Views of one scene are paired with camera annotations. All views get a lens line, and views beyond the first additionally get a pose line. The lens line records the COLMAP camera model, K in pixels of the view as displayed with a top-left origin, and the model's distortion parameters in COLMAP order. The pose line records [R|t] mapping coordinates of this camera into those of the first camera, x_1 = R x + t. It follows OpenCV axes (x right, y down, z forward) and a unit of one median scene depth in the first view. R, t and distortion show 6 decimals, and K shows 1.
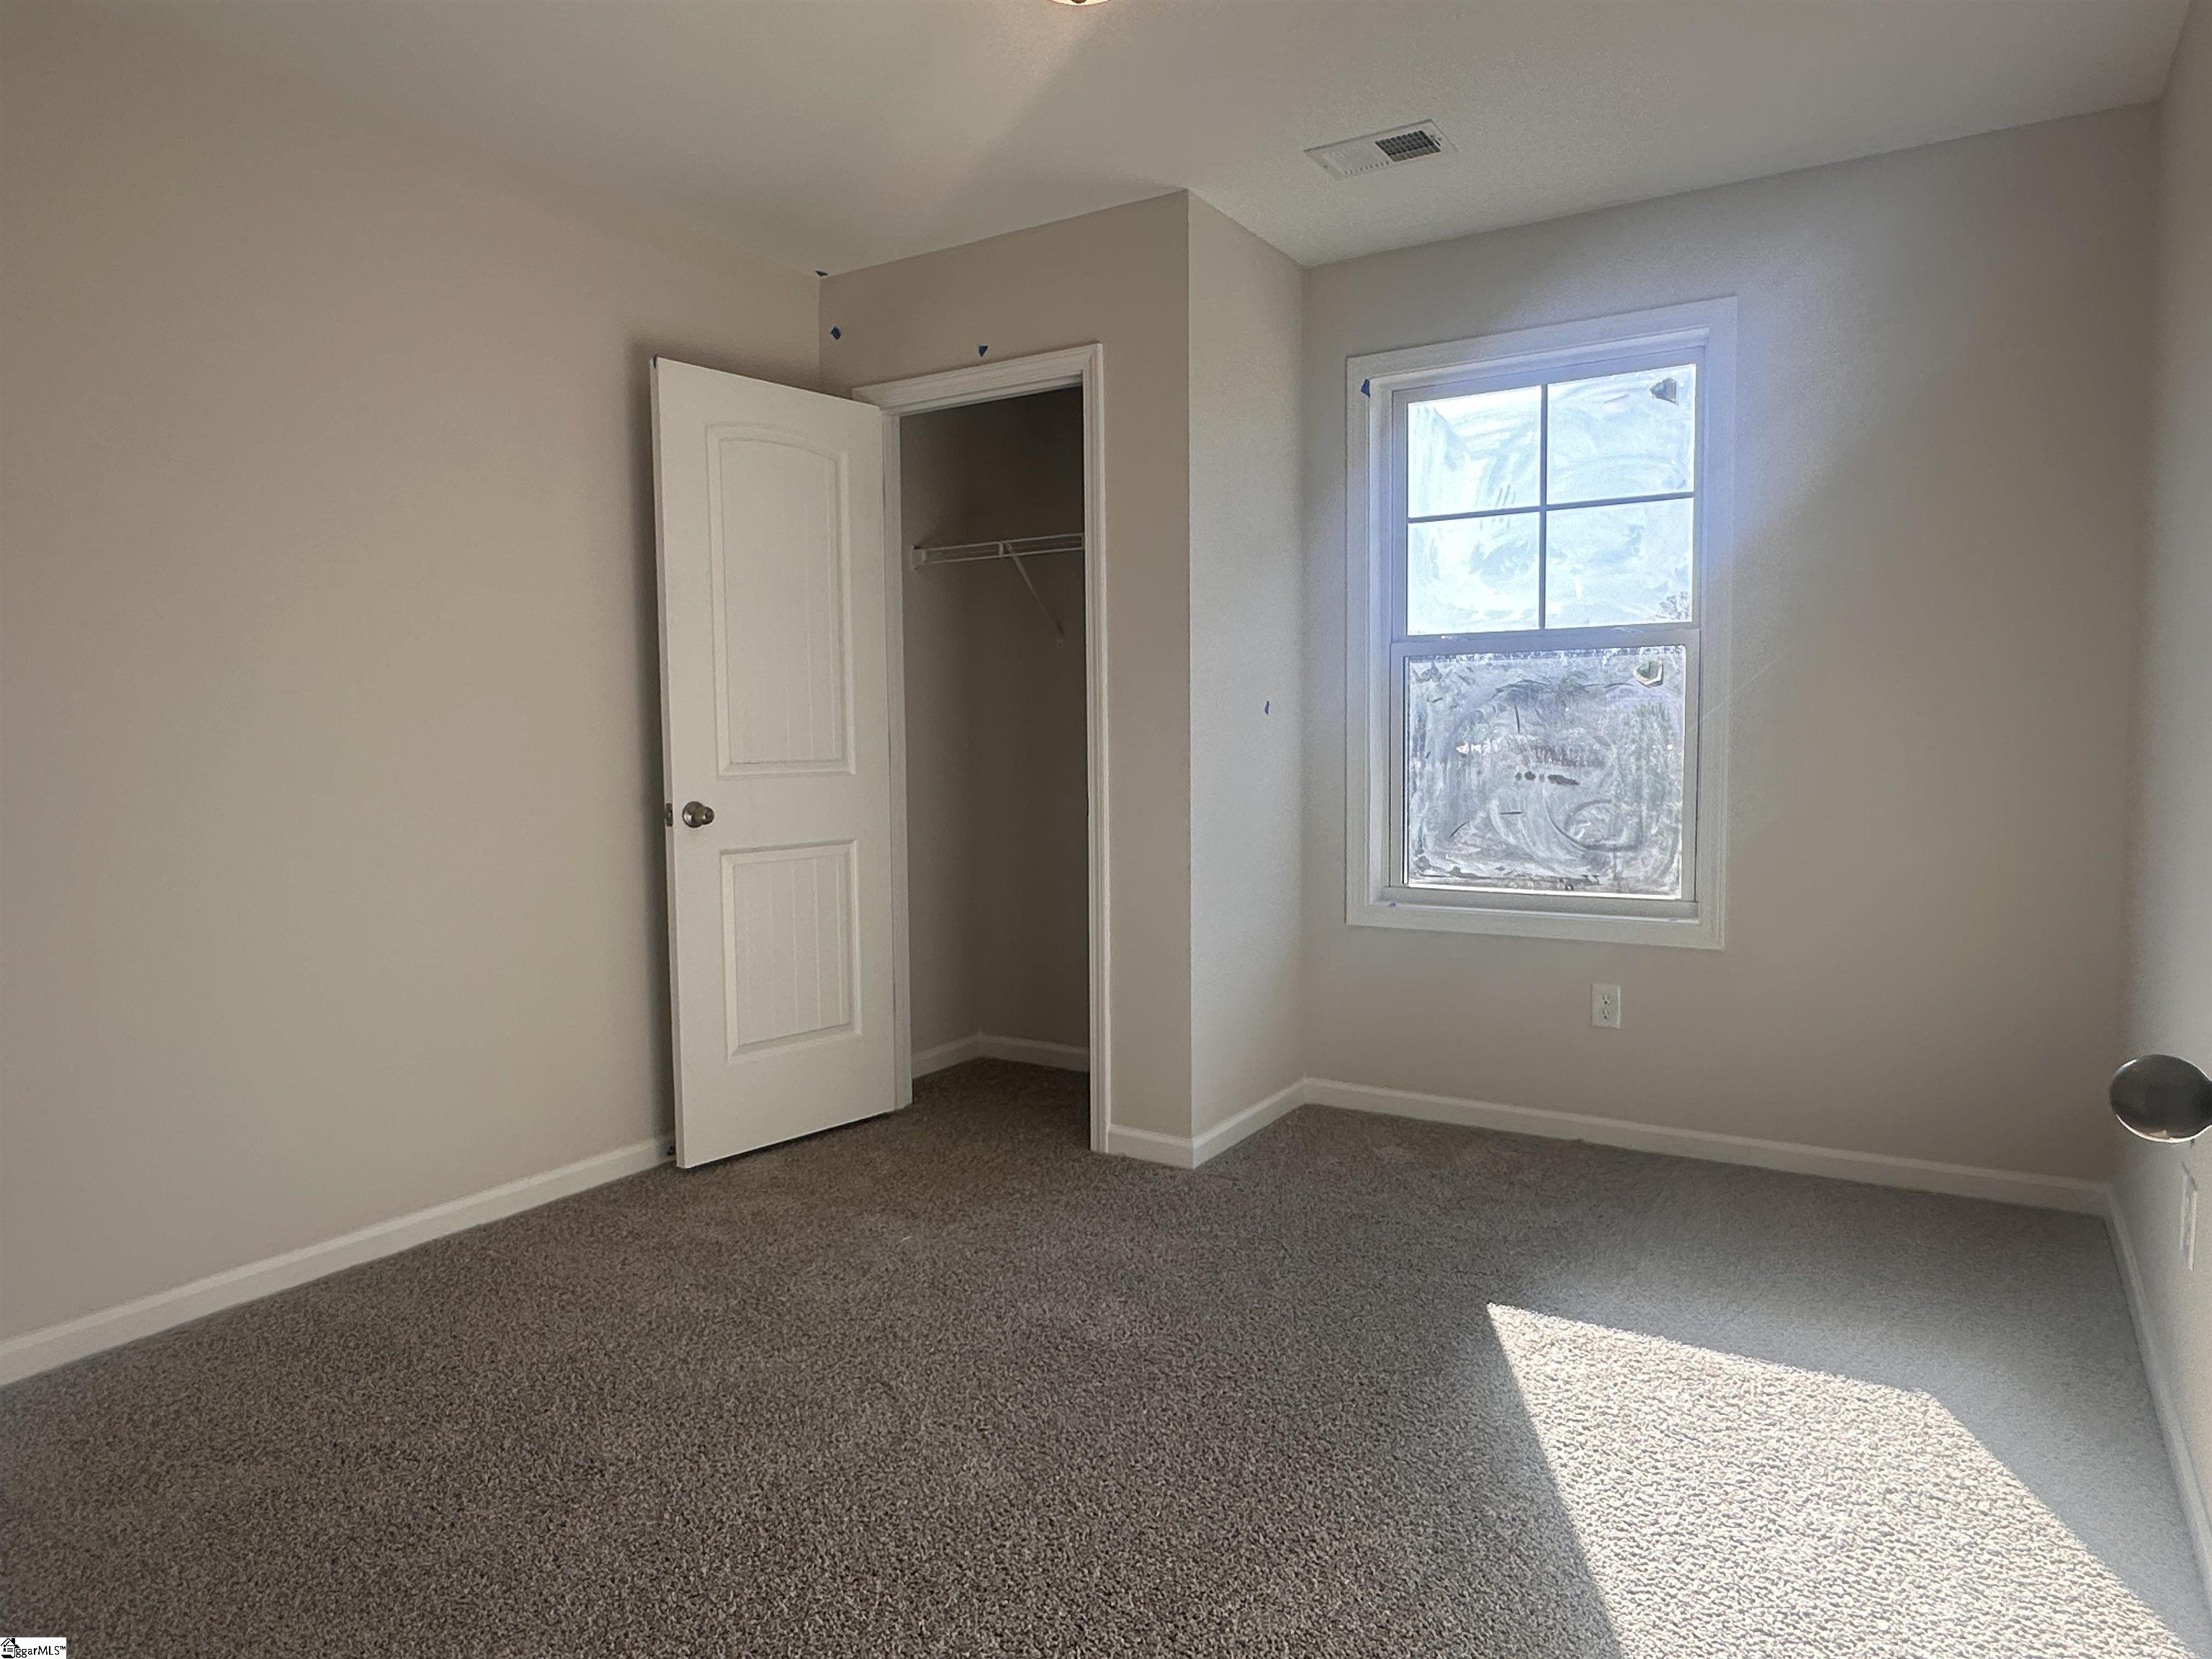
lens RADIAL K [[1401.3, 0, 1111.9], [0, 1401.3, 834.8], [0, 0, 1]] dist [-0.002357, 0.001119]
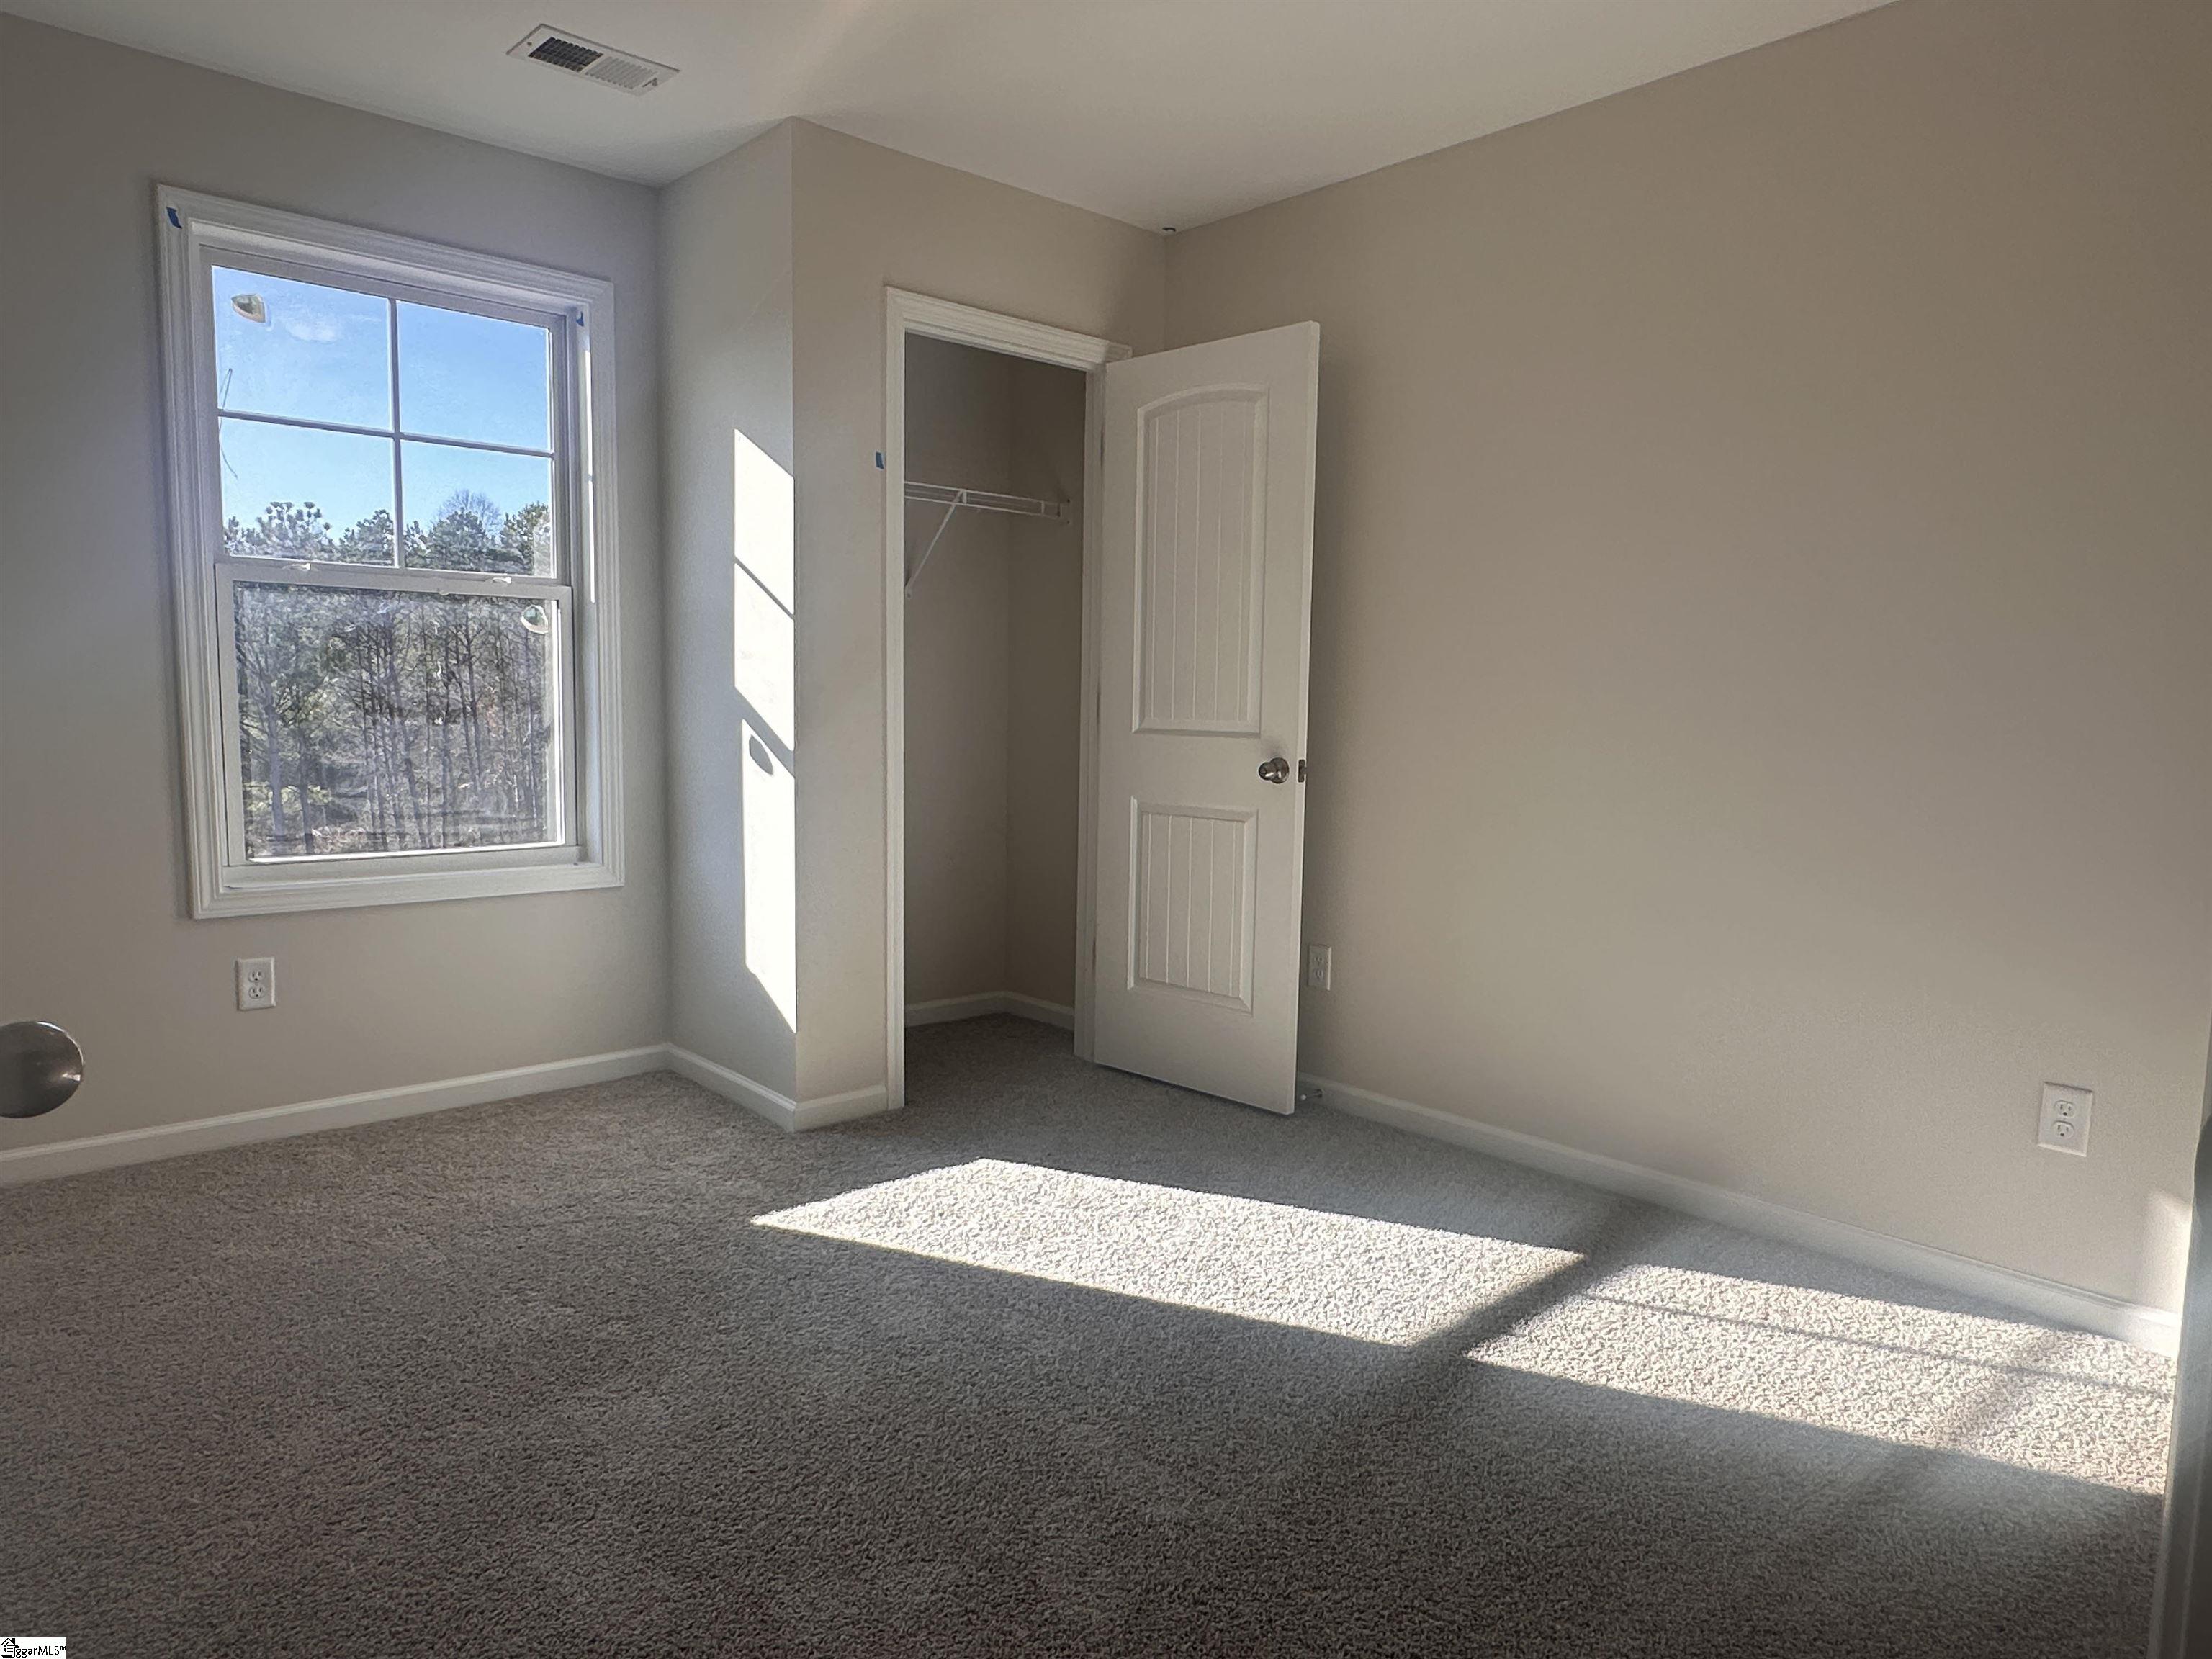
lens RADIAL K [[1401.3, 0, 1111.8], [0, 1401.3, 828.5], [0, 0, 1]] dist [-0.002357, 0.001119]
pose [[0.276833, -0.079861, 0.957594, -0.457809], [0.045481, 0.996513, 0.069959, -0.018702], [-0.959841, 0.024185, 0.279500, 0.294501]]
